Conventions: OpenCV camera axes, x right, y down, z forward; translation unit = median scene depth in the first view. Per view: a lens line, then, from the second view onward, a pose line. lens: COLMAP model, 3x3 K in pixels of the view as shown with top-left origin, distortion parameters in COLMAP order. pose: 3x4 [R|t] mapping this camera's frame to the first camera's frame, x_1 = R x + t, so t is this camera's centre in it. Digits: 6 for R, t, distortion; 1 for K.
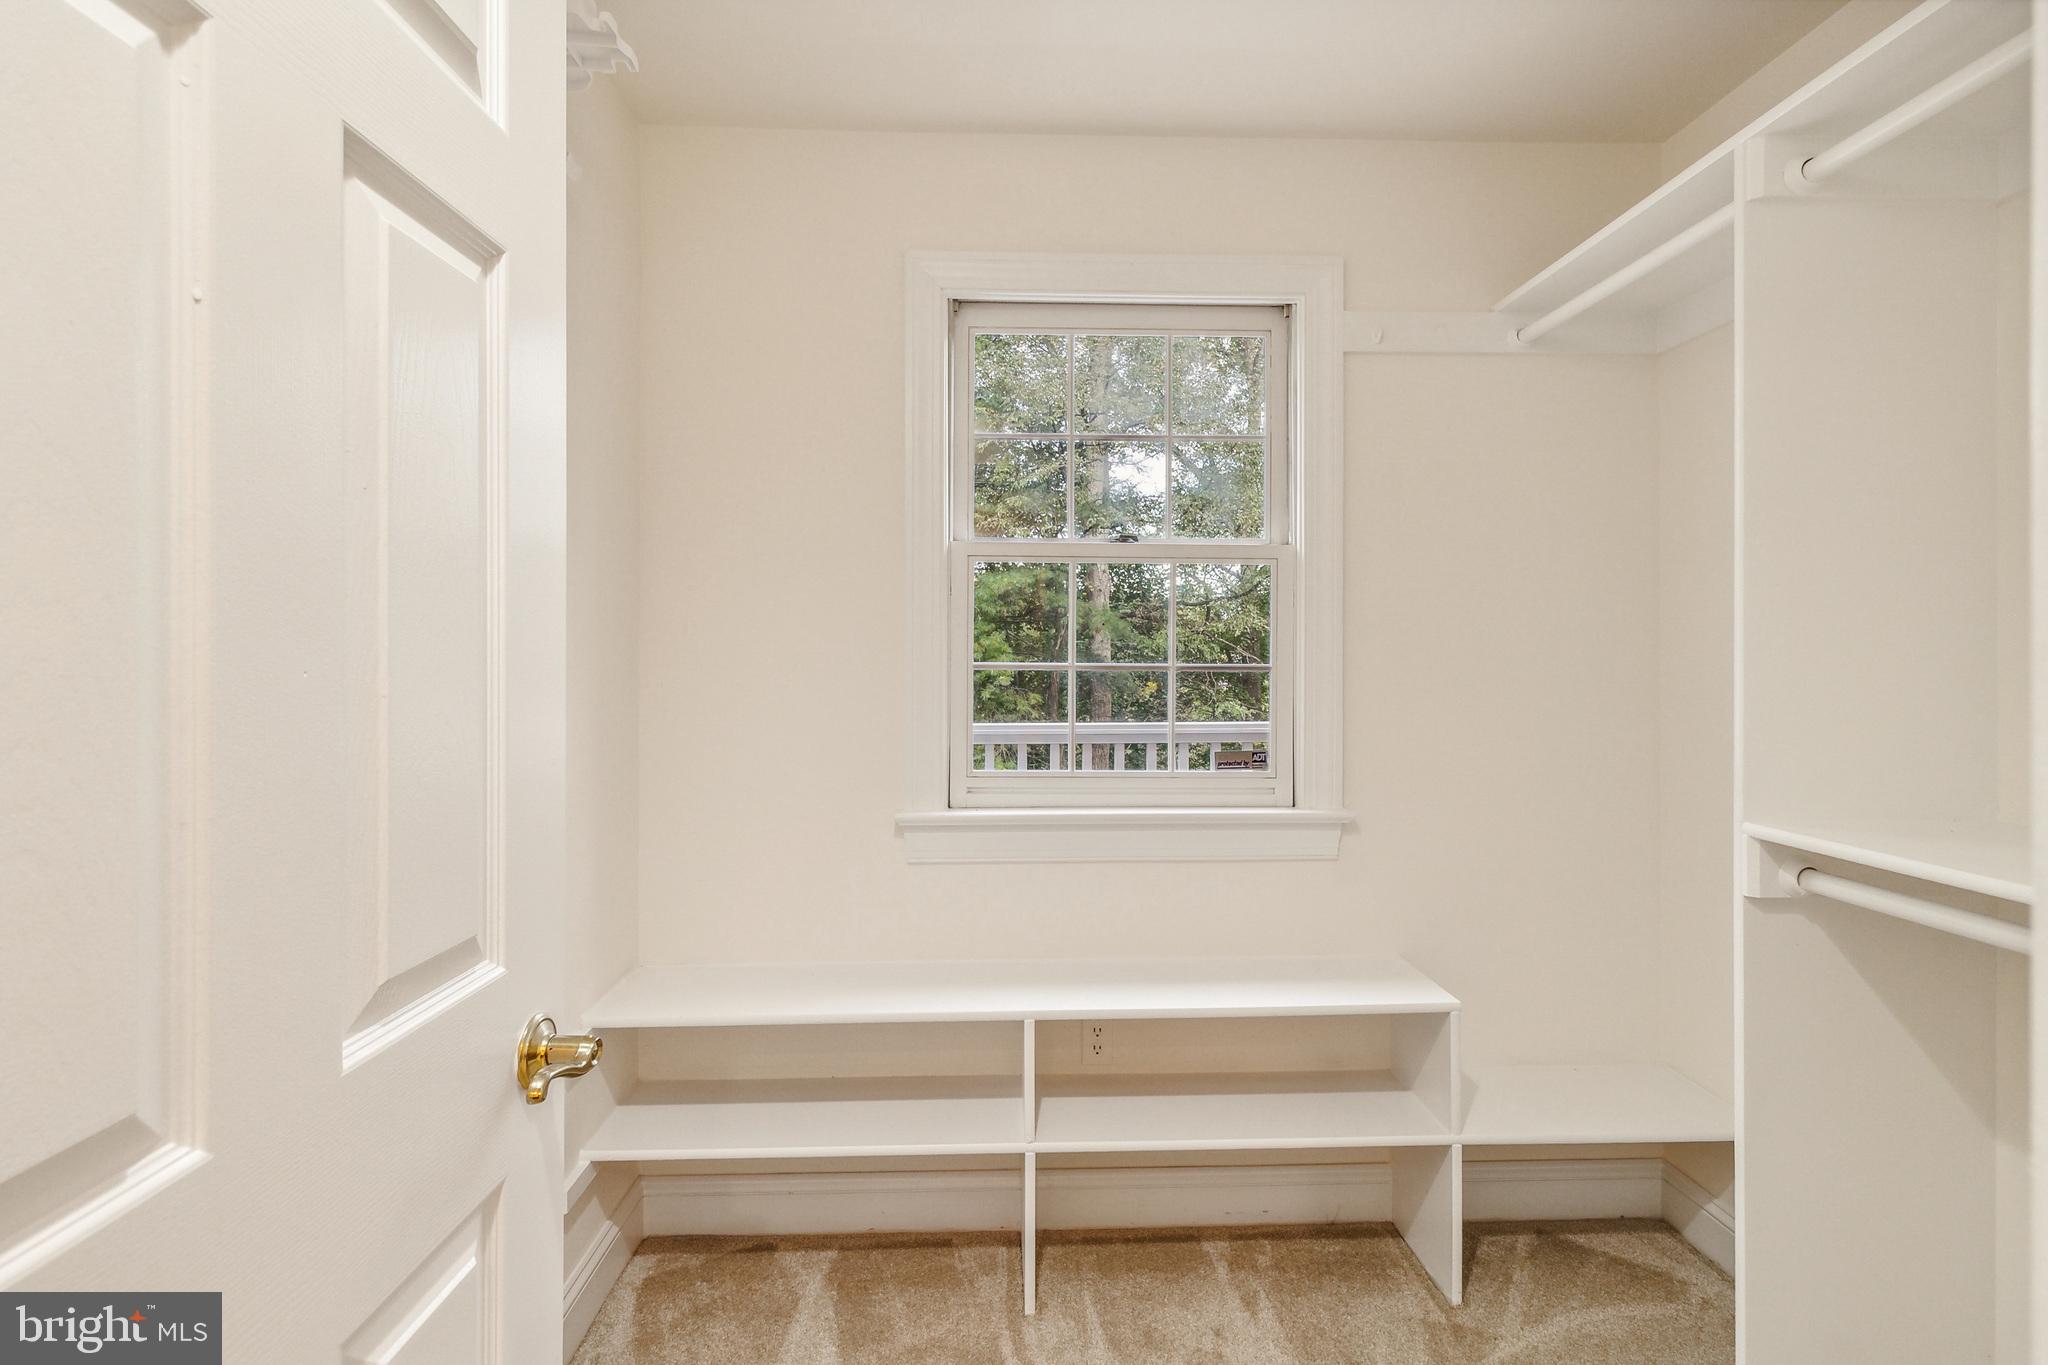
lens RADIAL K [[952.3, 0, 1029.7], [0, 952.3, 676.2], [0, 0, 1]] dist [0.002393, 0.000496]
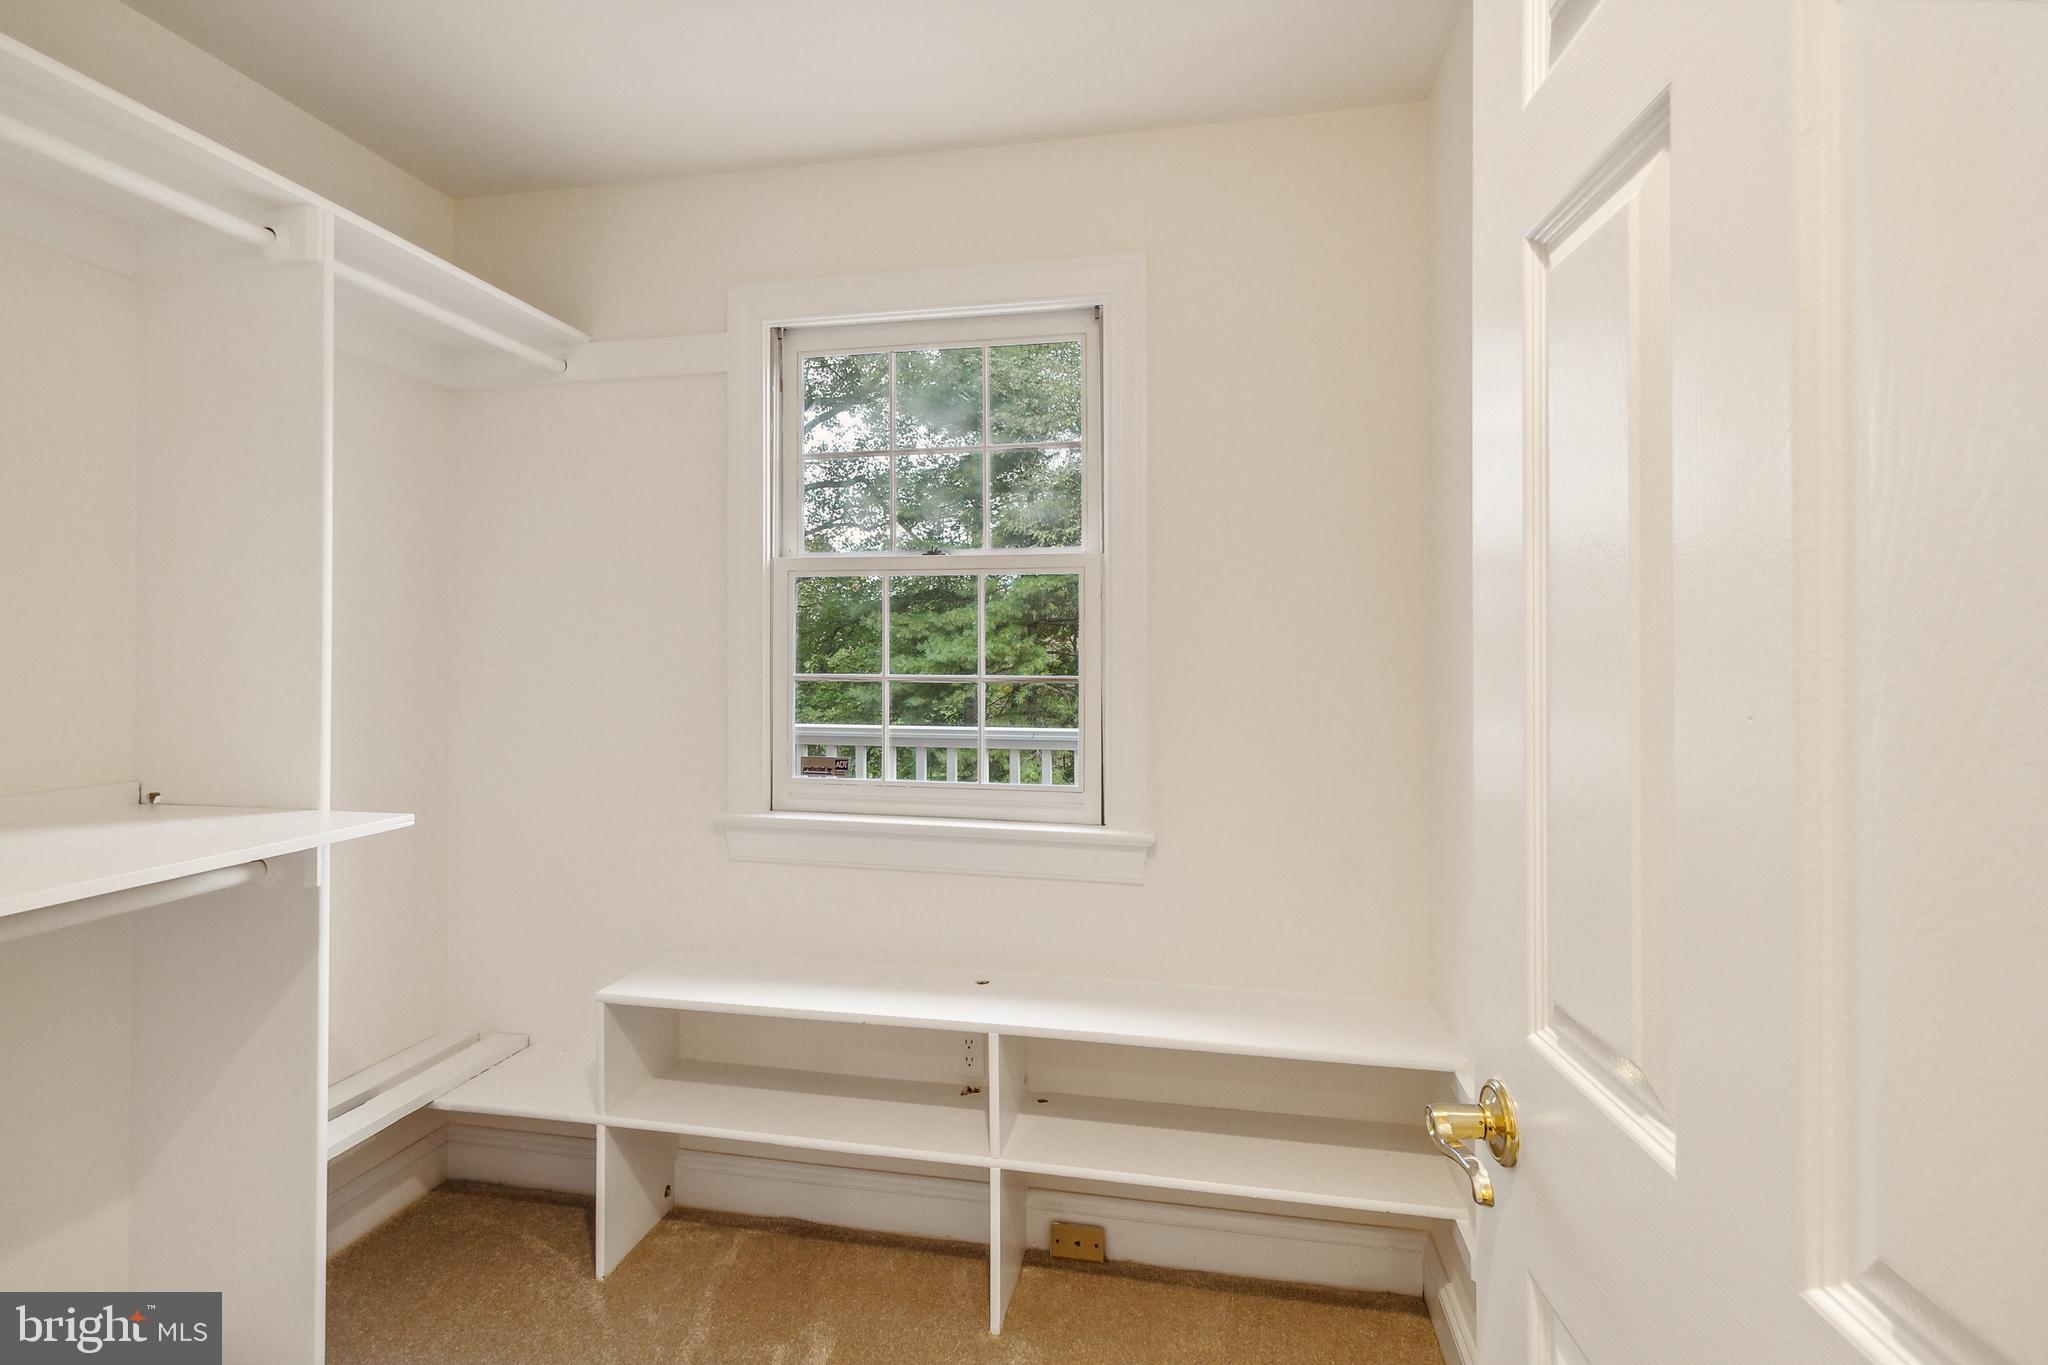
lens RADIAL K [[969.7, 0, 1024.0], [0, 969.7, 682.5], [0, 0, 1]] dist [0.013903, 0.000173]
pose [[0.972377, 0.008180, -0.233272, 0.317927], [-0.010433, 0.999910, -0.008425, 0.001968], [0.233182, 0.010626, 0.972375, 0.015502]]
